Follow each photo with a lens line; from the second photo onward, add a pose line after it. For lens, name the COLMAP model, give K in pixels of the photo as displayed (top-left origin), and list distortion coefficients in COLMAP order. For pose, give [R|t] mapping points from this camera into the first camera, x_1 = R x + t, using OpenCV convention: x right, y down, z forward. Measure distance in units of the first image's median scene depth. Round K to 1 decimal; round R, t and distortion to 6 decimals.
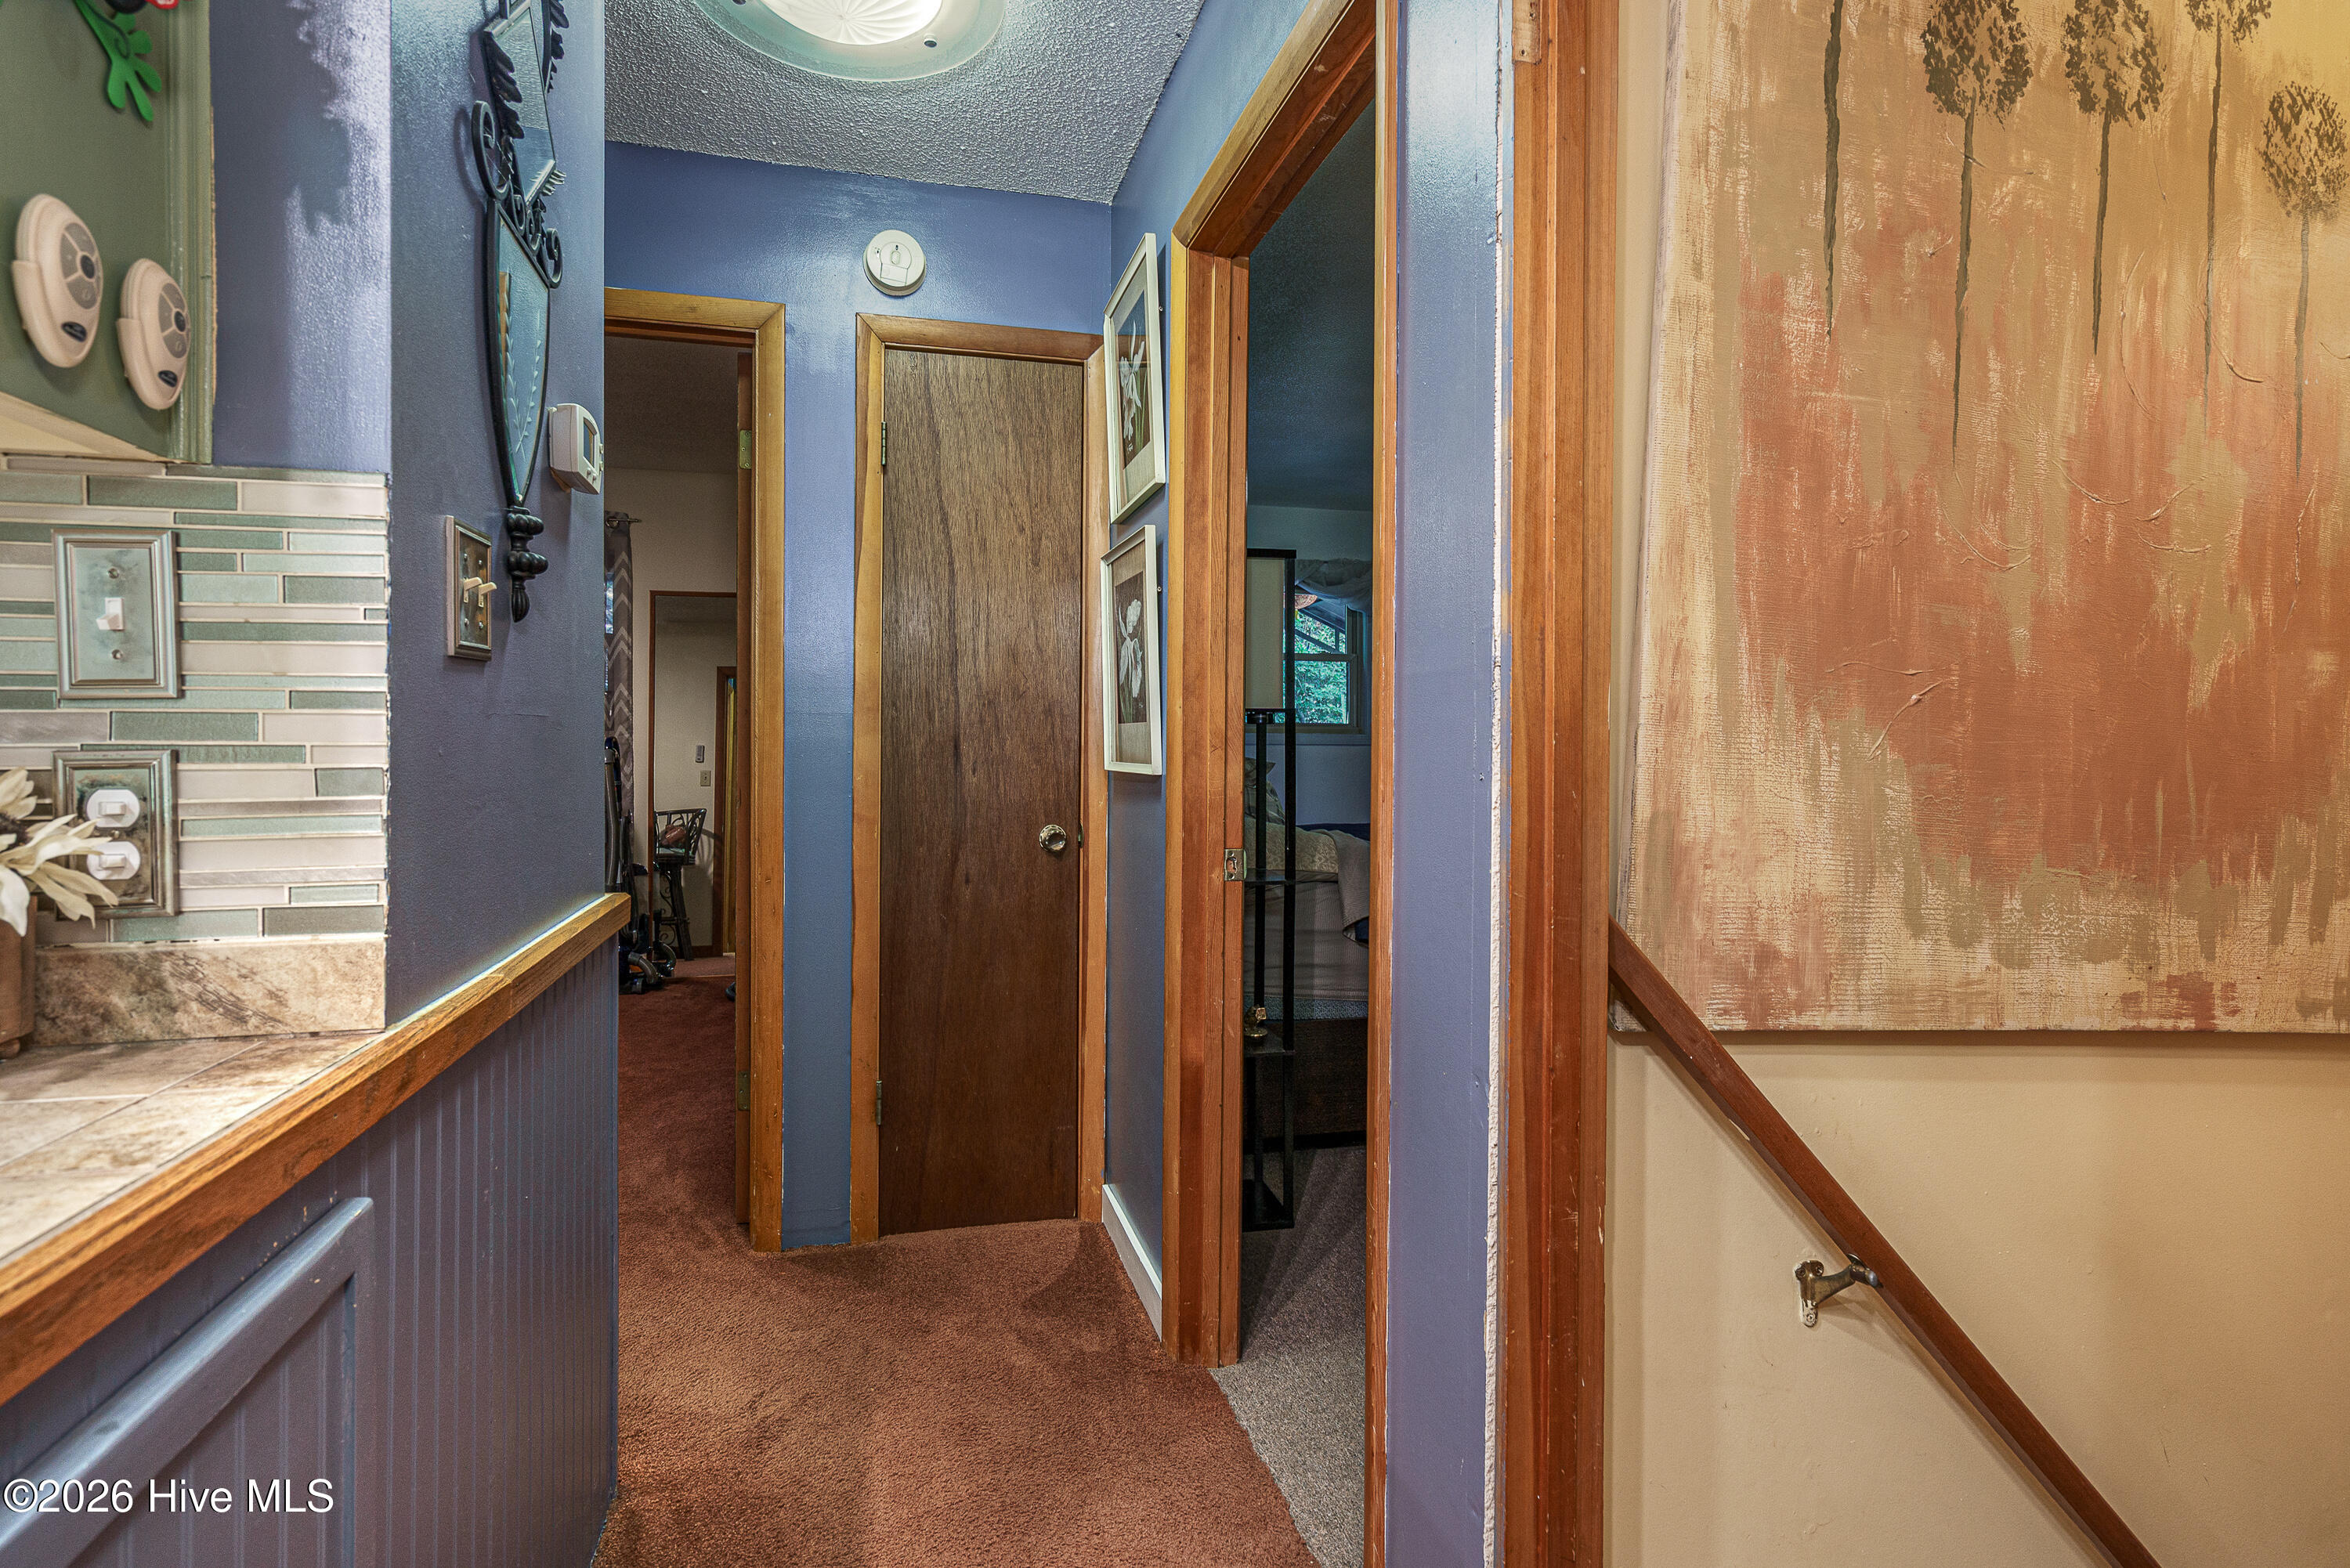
lens RADIAL K [[1086.3, 0, 1176.1], [0, 1086.3, 749.6], [0, 0, 1]] dist [-0.000267, -0.000072]
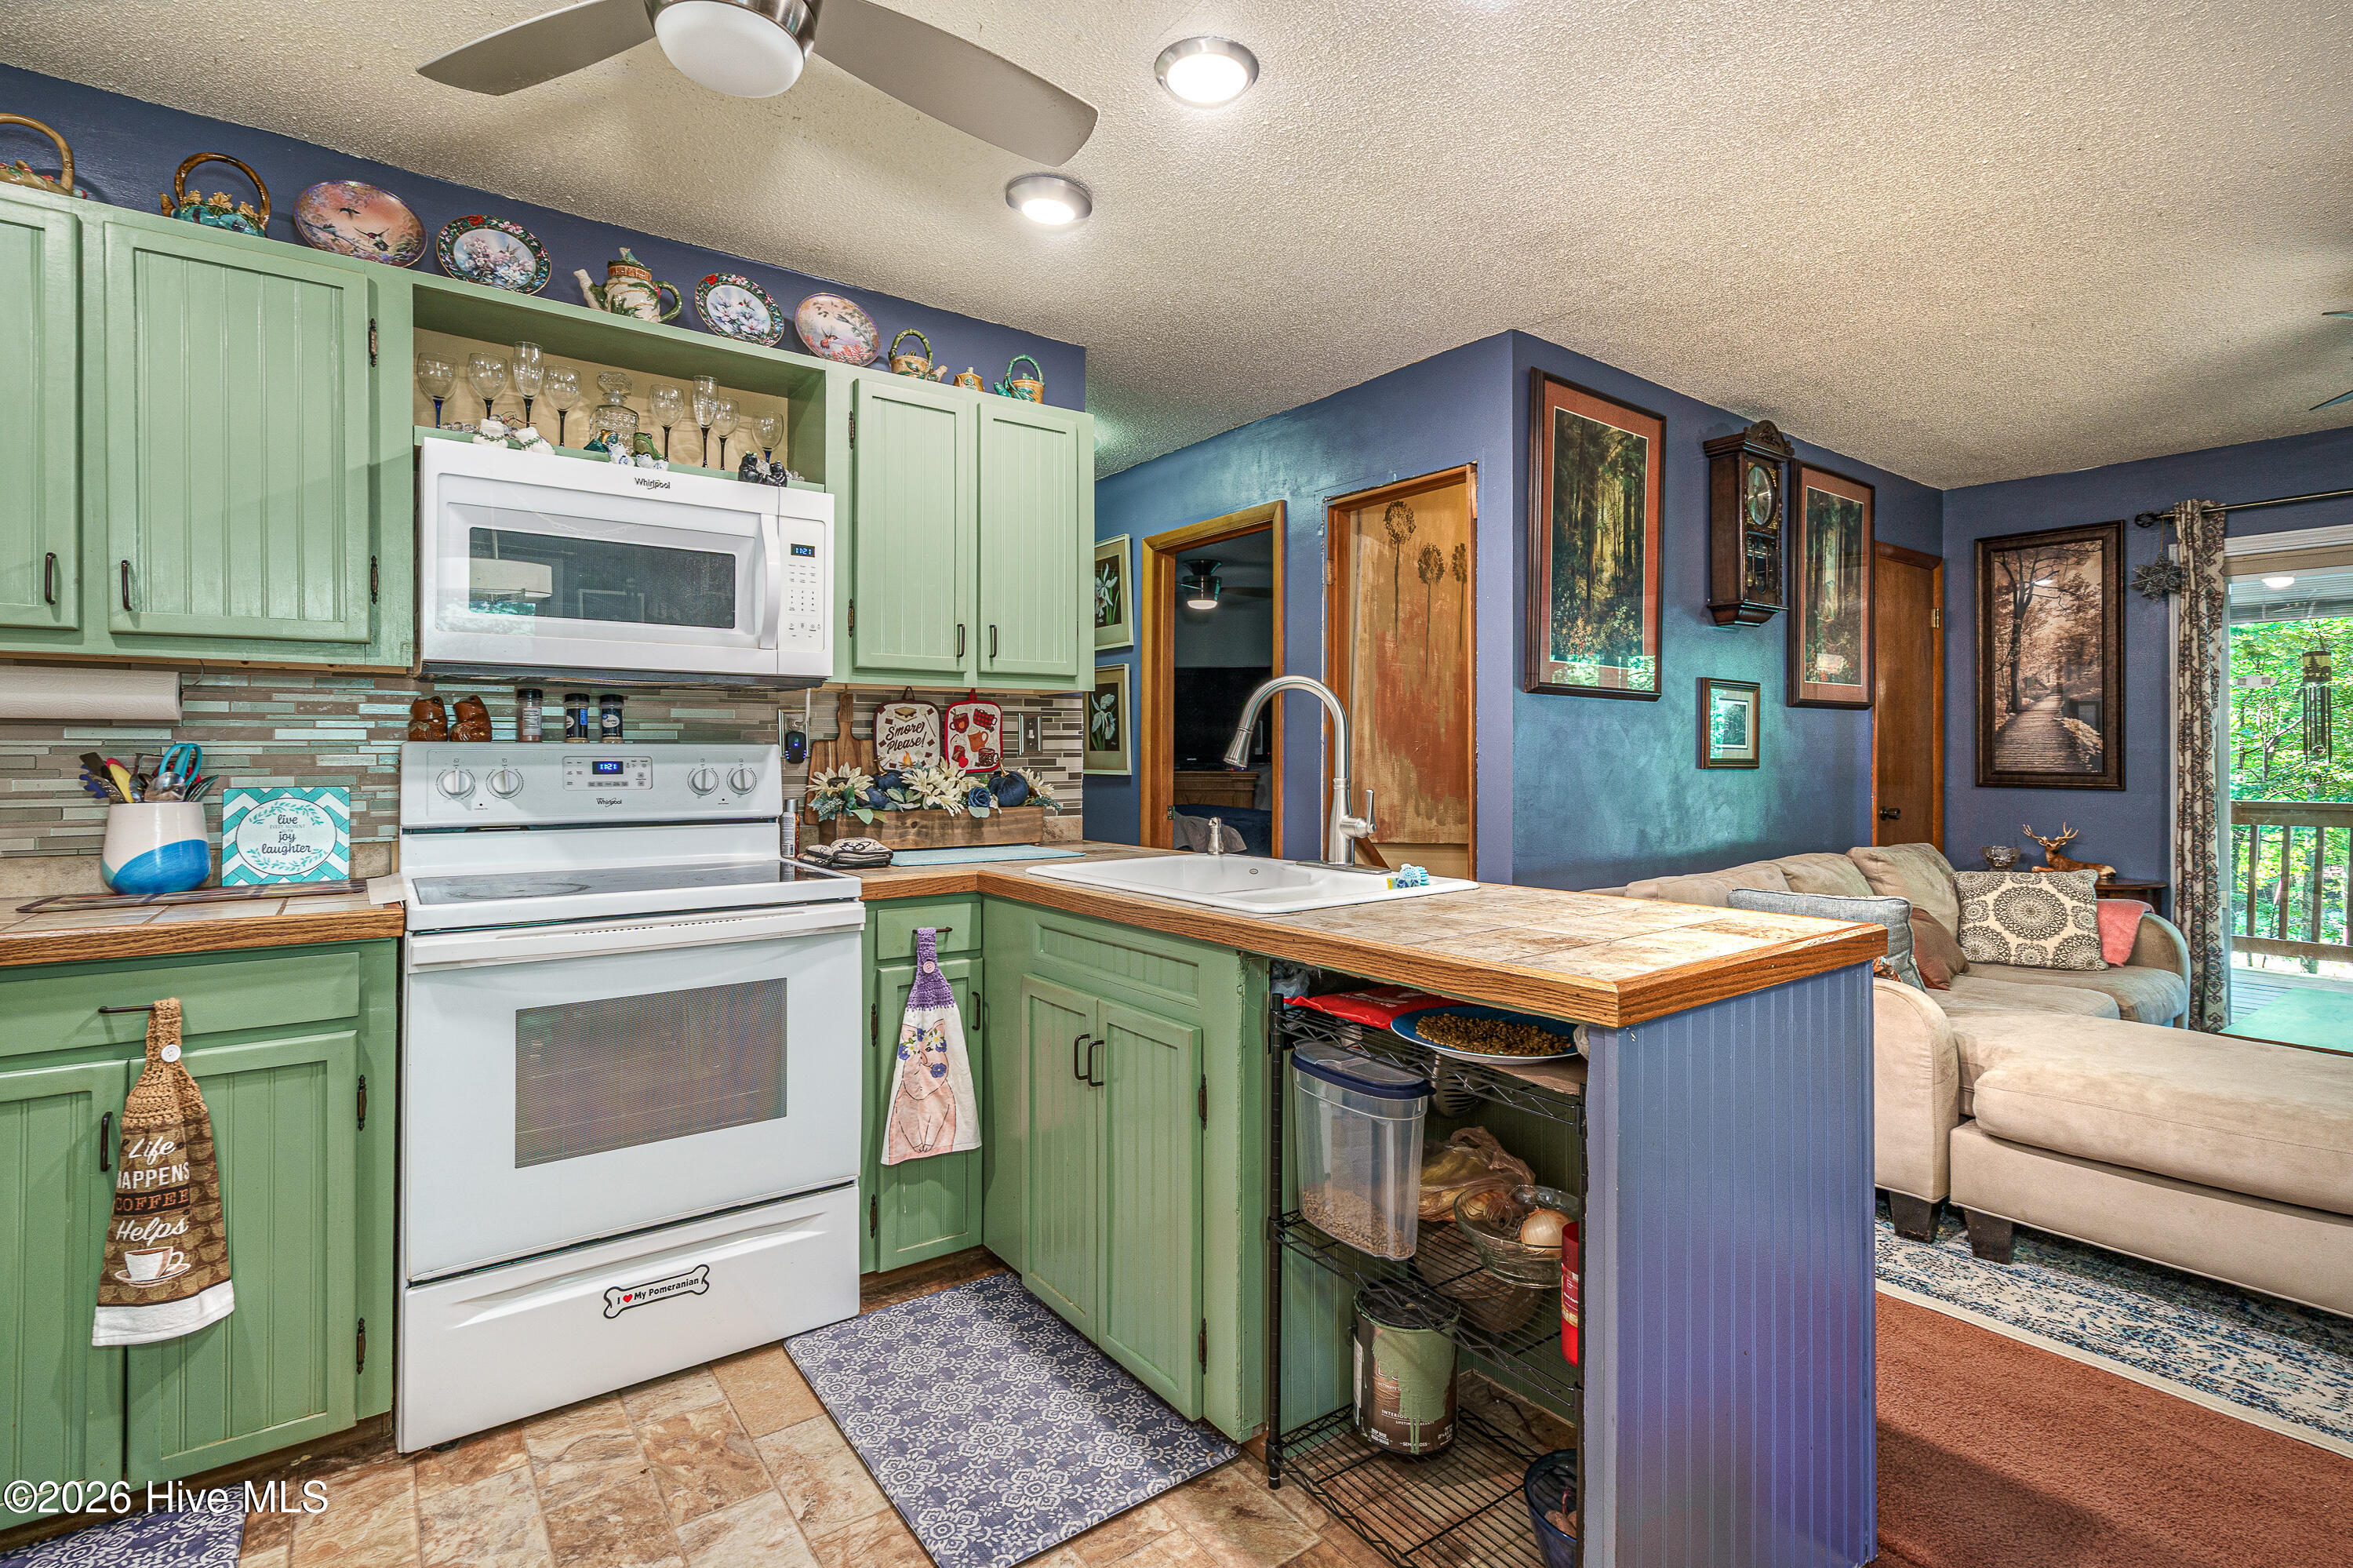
lens RADIAL K [[1087.8, 0, 1177.6], [0, 1087.8, 749.6], [0, 0, 1]] dist [-0.000267, -0.000072]
pose [[0.927685, -0.002562, 0.373355, -1.378425], [0.004352, 0.999983, -0.003951, -0.035370], [-0.373338, 0.005291, 0.927680, -2.012551]]
